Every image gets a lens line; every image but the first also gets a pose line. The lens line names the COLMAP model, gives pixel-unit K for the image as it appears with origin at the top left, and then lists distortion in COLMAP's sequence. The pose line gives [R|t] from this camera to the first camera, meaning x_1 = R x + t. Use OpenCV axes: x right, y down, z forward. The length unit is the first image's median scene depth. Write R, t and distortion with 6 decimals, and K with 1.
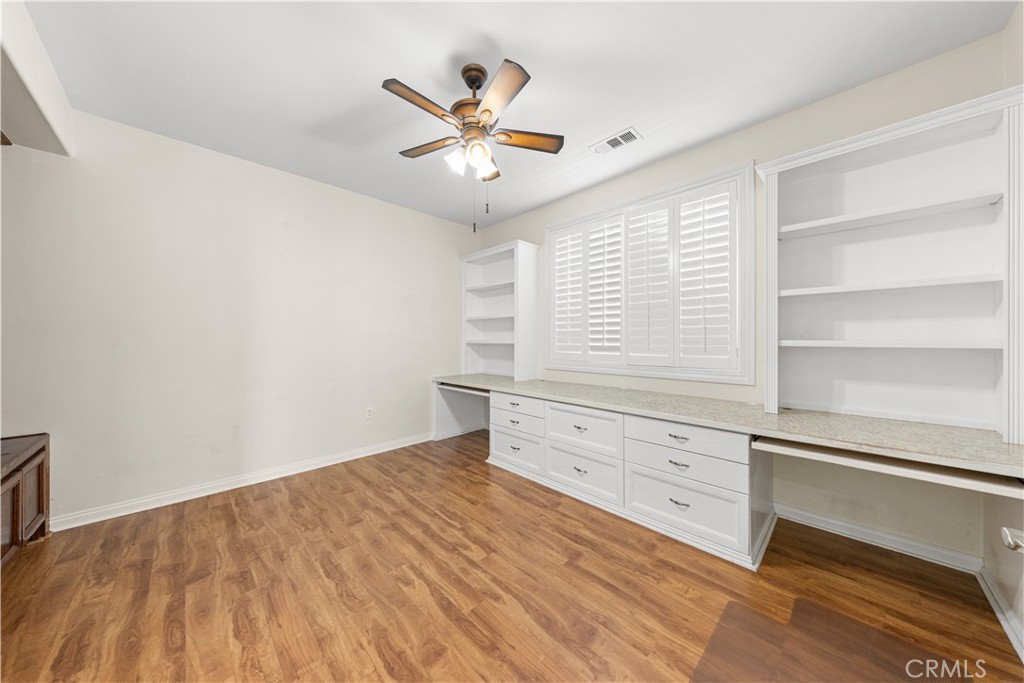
lens RADIAL K [[331.0, 0, 510.0], [0, 331.0, 338.9], [0, 0, 1]] dist [0.002140, -0.000110]
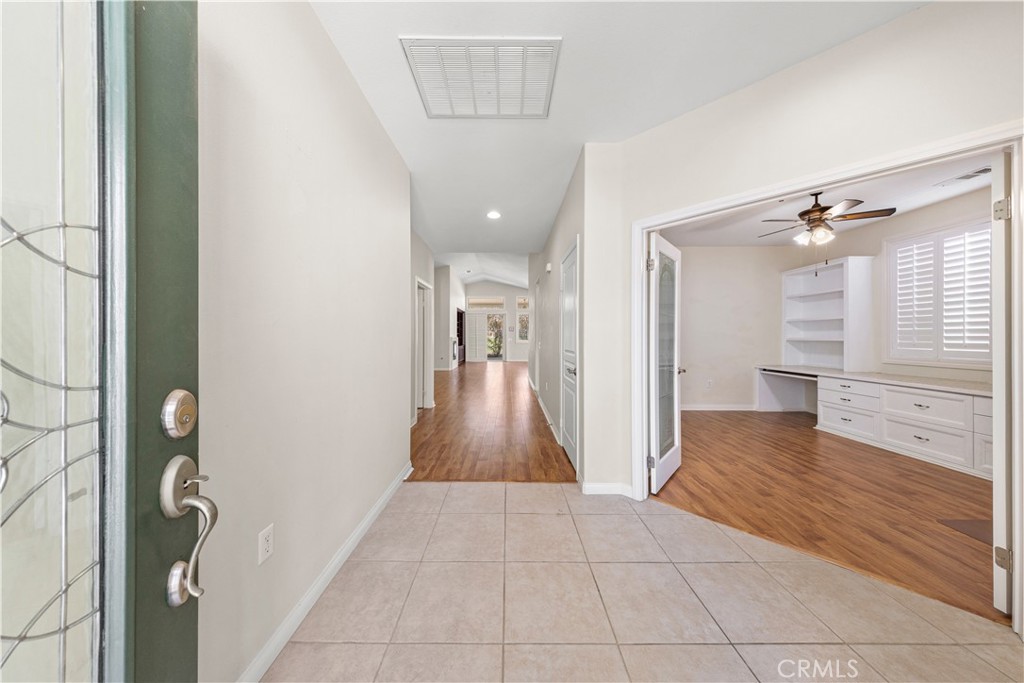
lens RADIAL K [[316.7, 0, 509.9], [0, 316.7, 336.1], [0, 0, 1]] dist [0.000485, -0.000011]
pose [[0.713175, 0.000844, -0.700985, -0.046774], [-0.000649, 1.000000, 0.000543, -0.002355], [0.700985, 0.000068, 0.713176, -0.713278]]
